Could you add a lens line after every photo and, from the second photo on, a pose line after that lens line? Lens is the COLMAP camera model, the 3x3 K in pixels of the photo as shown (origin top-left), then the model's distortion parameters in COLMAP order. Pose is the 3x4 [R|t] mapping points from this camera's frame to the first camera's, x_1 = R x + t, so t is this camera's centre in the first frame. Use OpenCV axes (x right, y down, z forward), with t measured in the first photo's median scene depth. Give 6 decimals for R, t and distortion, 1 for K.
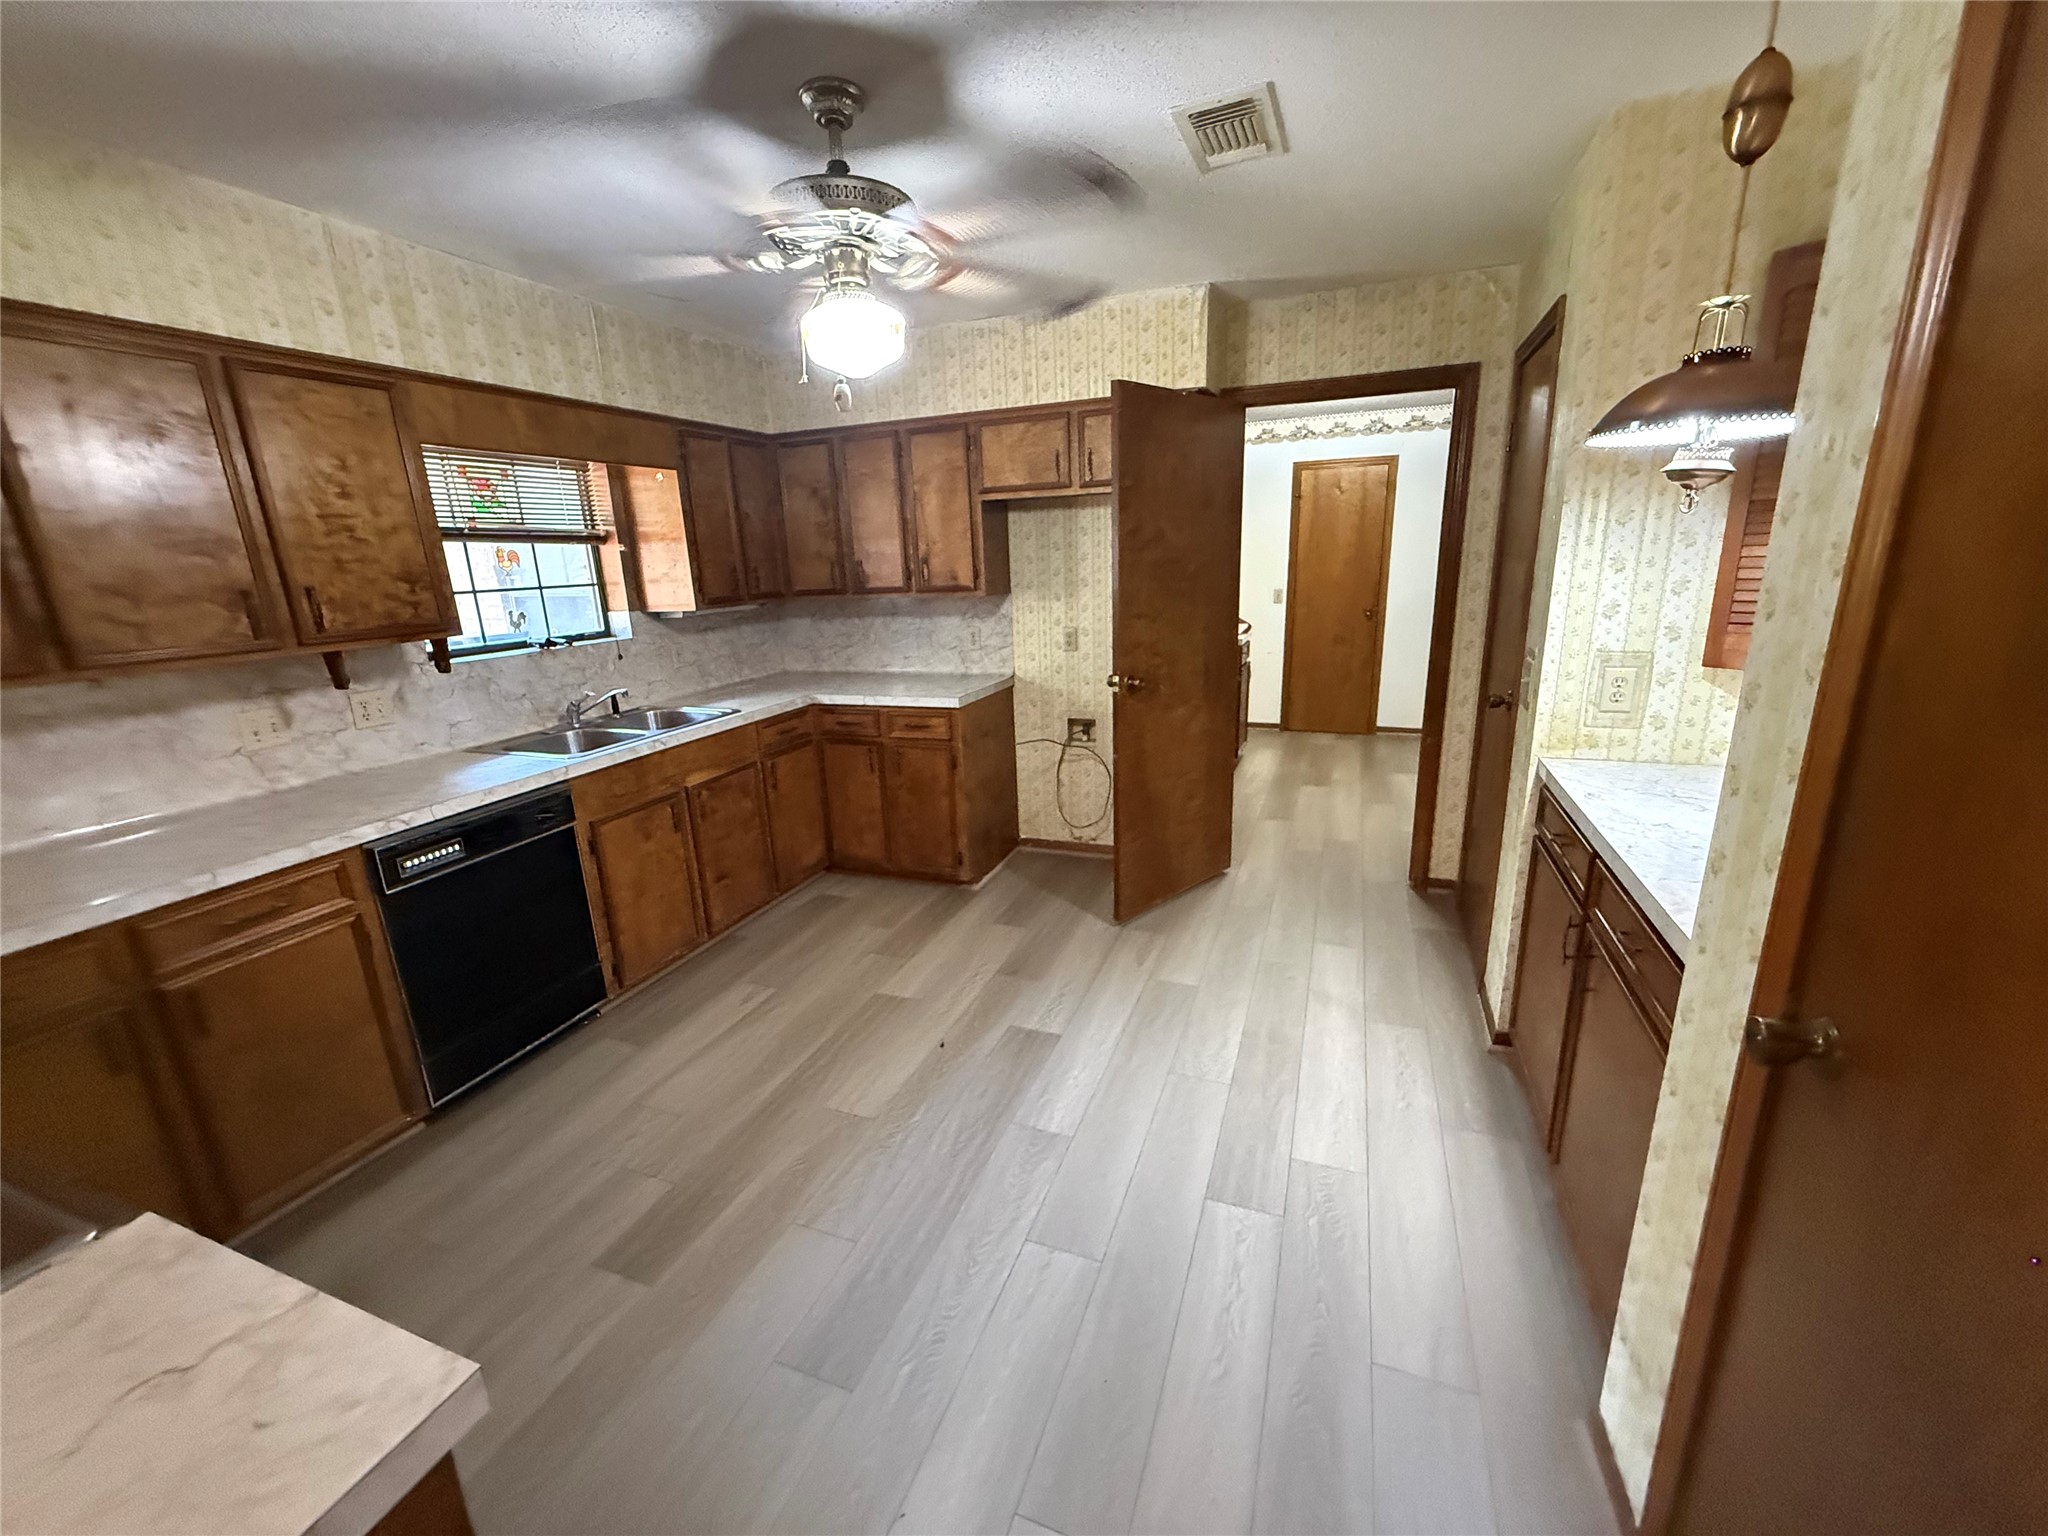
lens RADIAL K [[819.6, 0, 1021.0], [0, 819.6, 769.3], [0, 0, 1]] dist [0.000177, -0.000022]
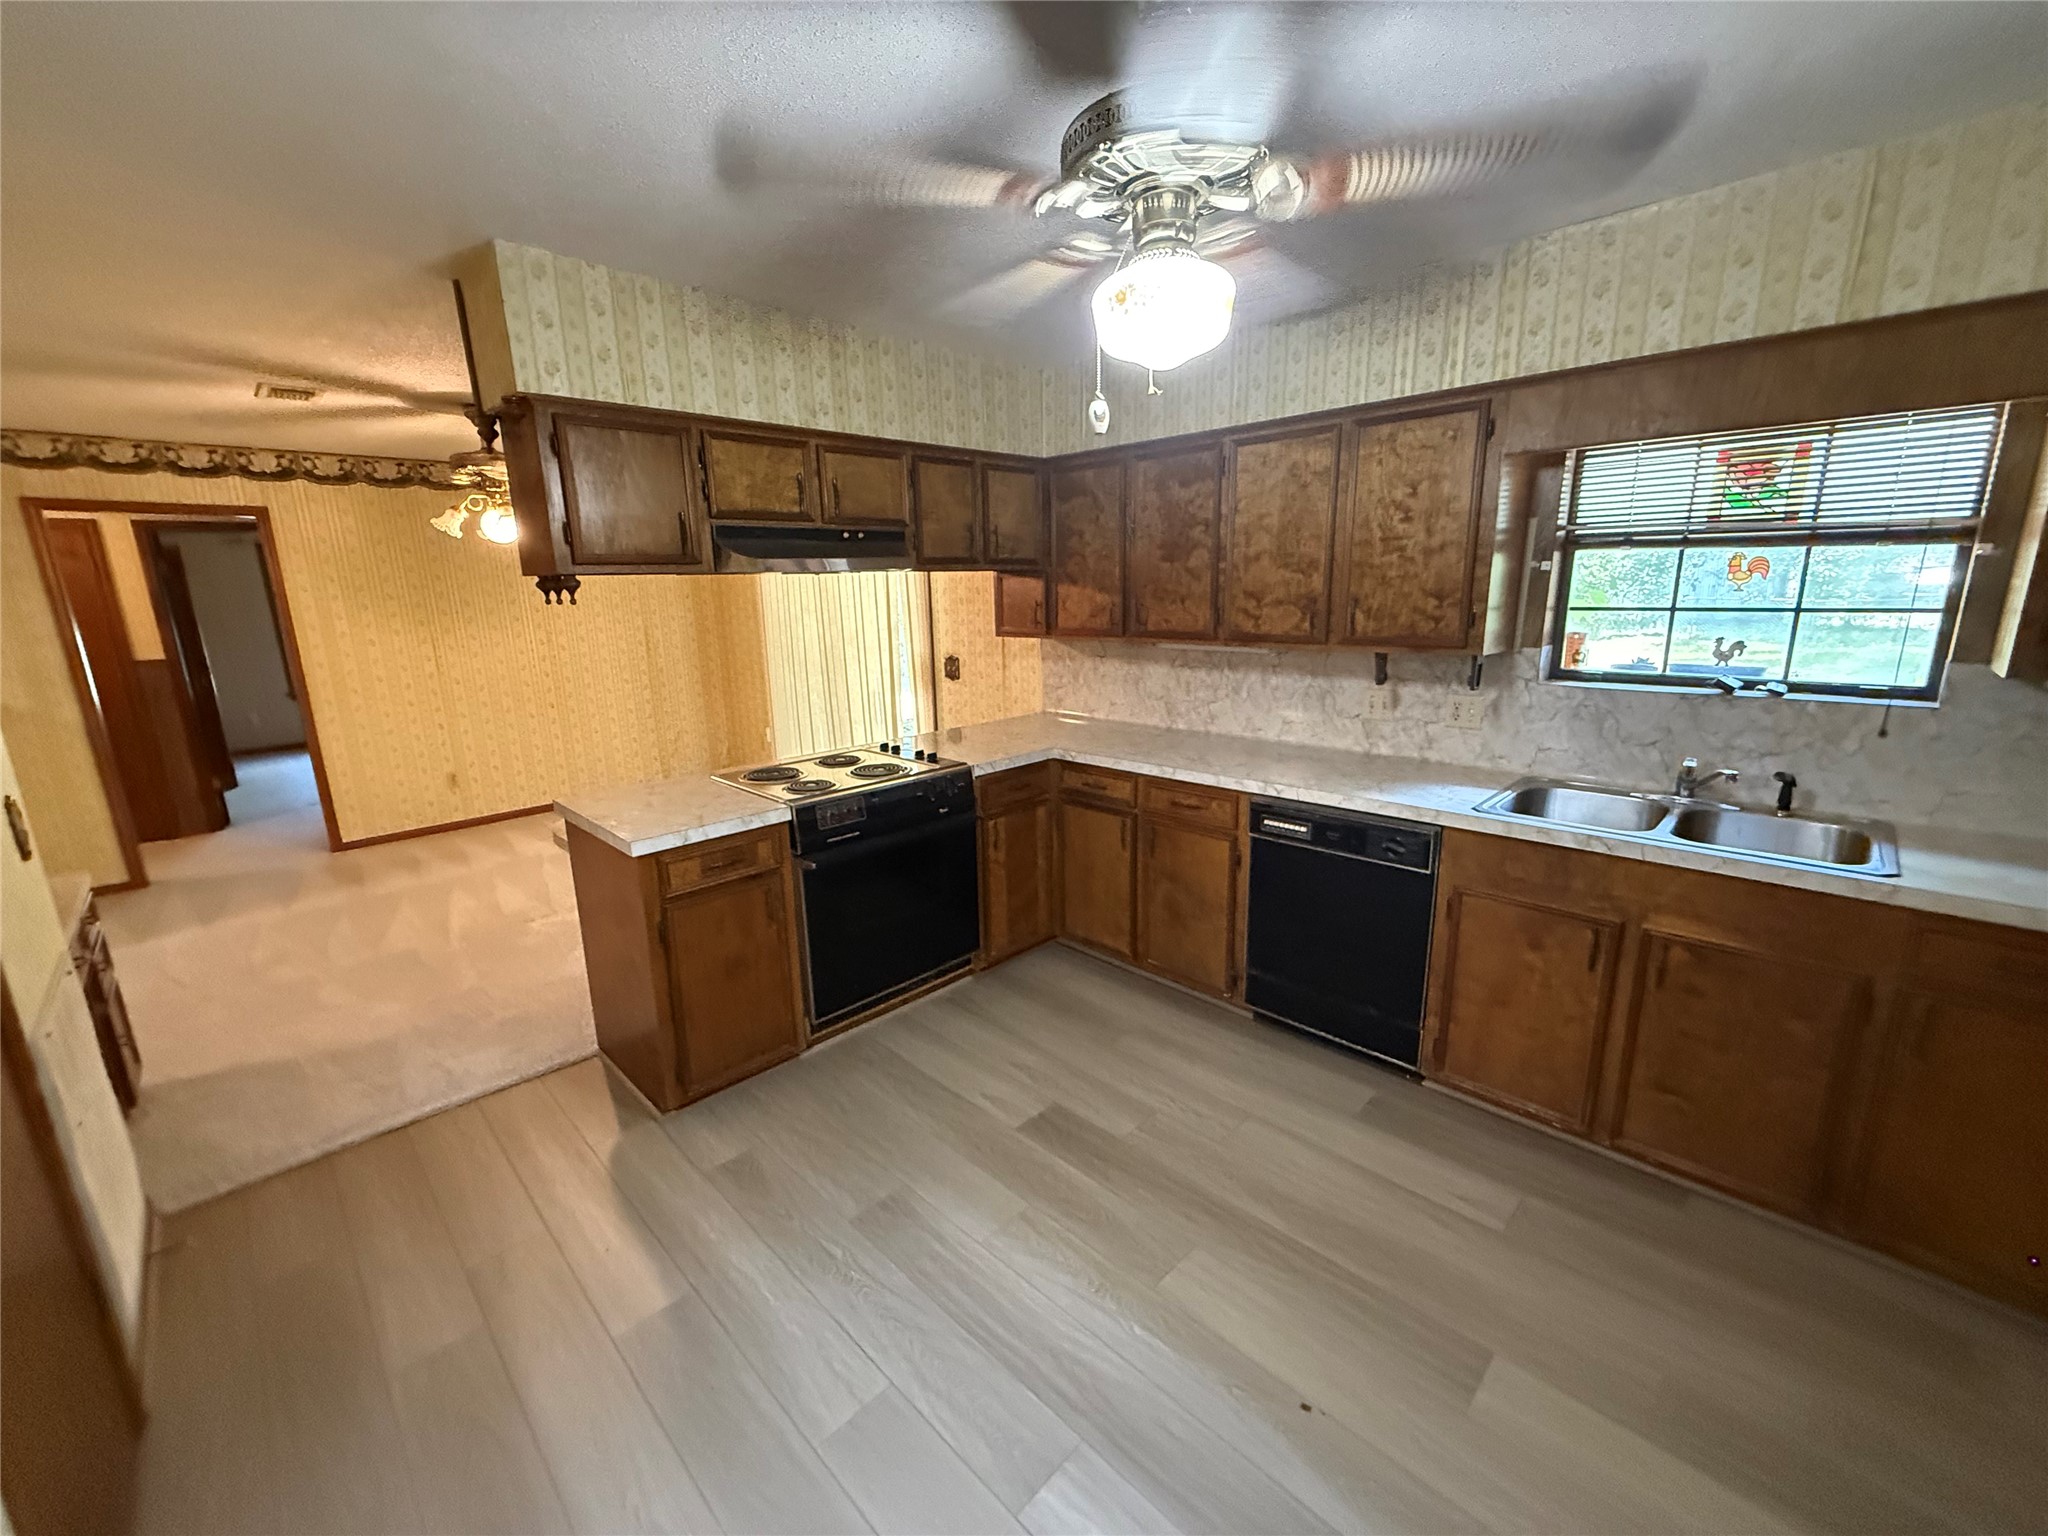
lens RADIAL K [[819.6, 0, 1021.0], [0, 819.6, 769.3], [0, 0, 1]] dist [0.000177, -0.000022]
pose [[-0.396733, 0.249556, -0.883360, 0.349694], [-0.200010, 0.915711, 0.348523, -0.228630], [0.895879, 0.314952, -0.313379, 0.736804]]
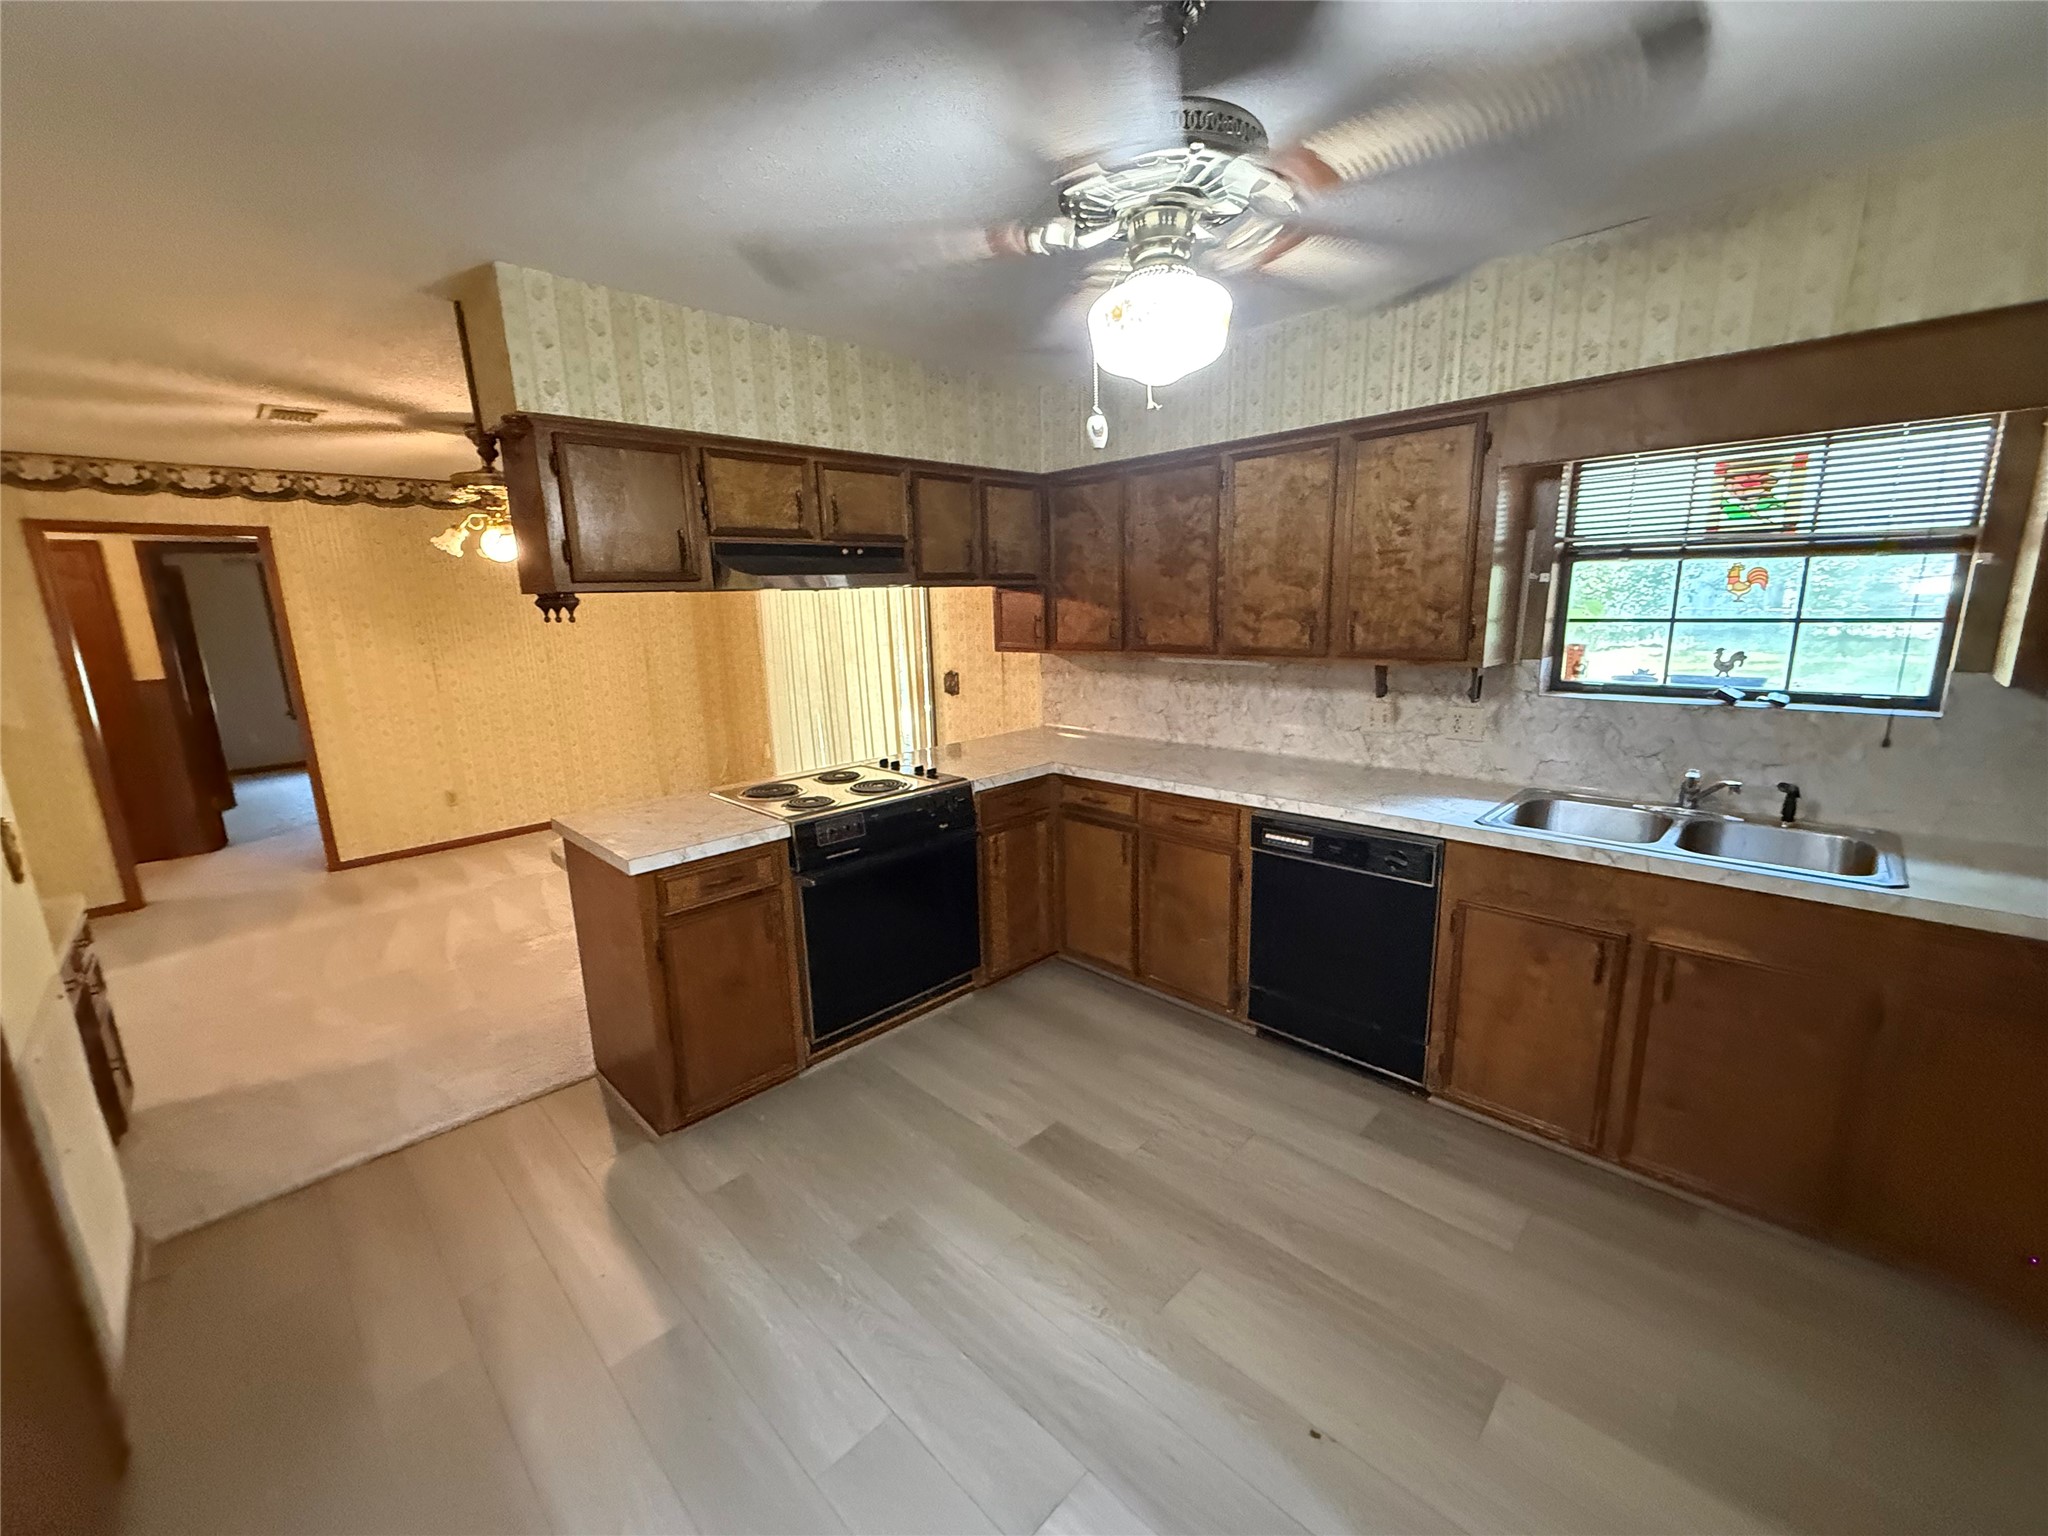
lens RADIAL K [[819.6, 0, 1021.0], [0, 819.6, 769.3], [0, 0, 1]] dist [0.000177, -0.000022]
pose [[-0.395361, 0.236344, -0.887598, 0.346314], [-0.194504, 0.922873, 0.332375, -0.228176], [0.897696, 0.304049, -0.318899, 0.735497]]
